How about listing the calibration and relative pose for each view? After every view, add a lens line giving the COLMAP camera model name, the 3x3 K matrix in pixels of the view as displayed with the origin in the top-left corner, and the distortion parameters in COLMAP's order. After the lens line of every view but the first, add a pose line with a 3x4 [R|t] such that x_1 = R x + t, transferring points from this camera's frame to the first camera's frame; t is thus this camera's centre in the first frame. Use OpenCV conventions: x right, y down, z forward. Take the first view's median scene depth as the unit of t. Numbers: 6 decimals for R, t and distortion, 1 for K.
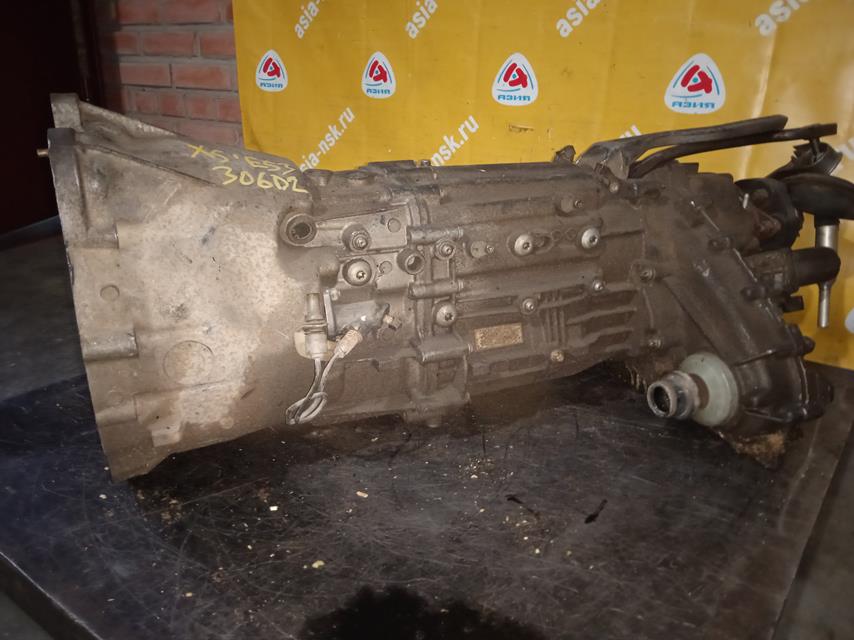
lens RADIAL K [[697.7, 0, 422.1], [0, 697.7, 317.8], [0, 0, 1]] dist [0.035114, -0.010382]
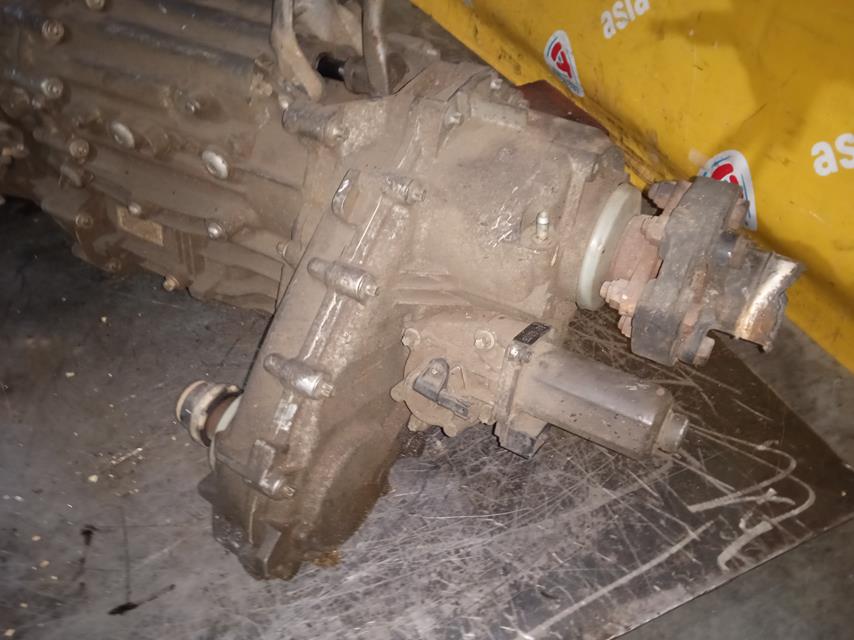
lens RADIAL K [[697.7, 0, 422.1], [0, 697.7, 317.8], [0, 0, 1]] dist [0.035114, -0.010382]
pose [[0.872033, 0.320660, -0.369777, 0.779270], [-0.120974, 0.873268, 0.471983, -0.445823], [0.474261, -0.366852, 0.800310, 0.696307]]
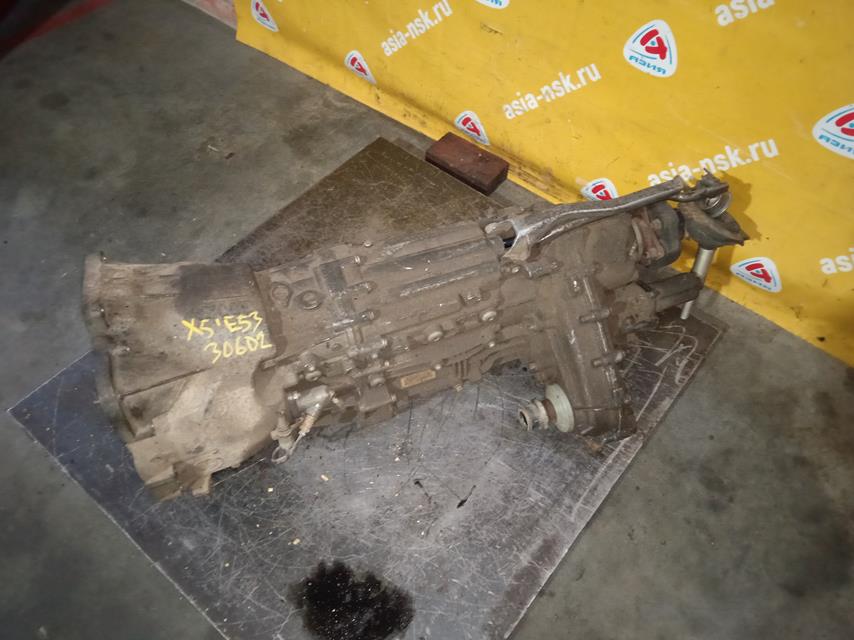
lens RADIAL K [[697.7, 0, 422.1], [0, 697.7, 317.8], [0, 0, 1]] dist [0.035114, -0.010382]
pose [[0.998939, 0.040943, -0.021107, 0.177711], [-0.022080, 0.827751, 0.560661, -1.083162], [0.040427, -0.559600, 0.827776, -0.138595]]
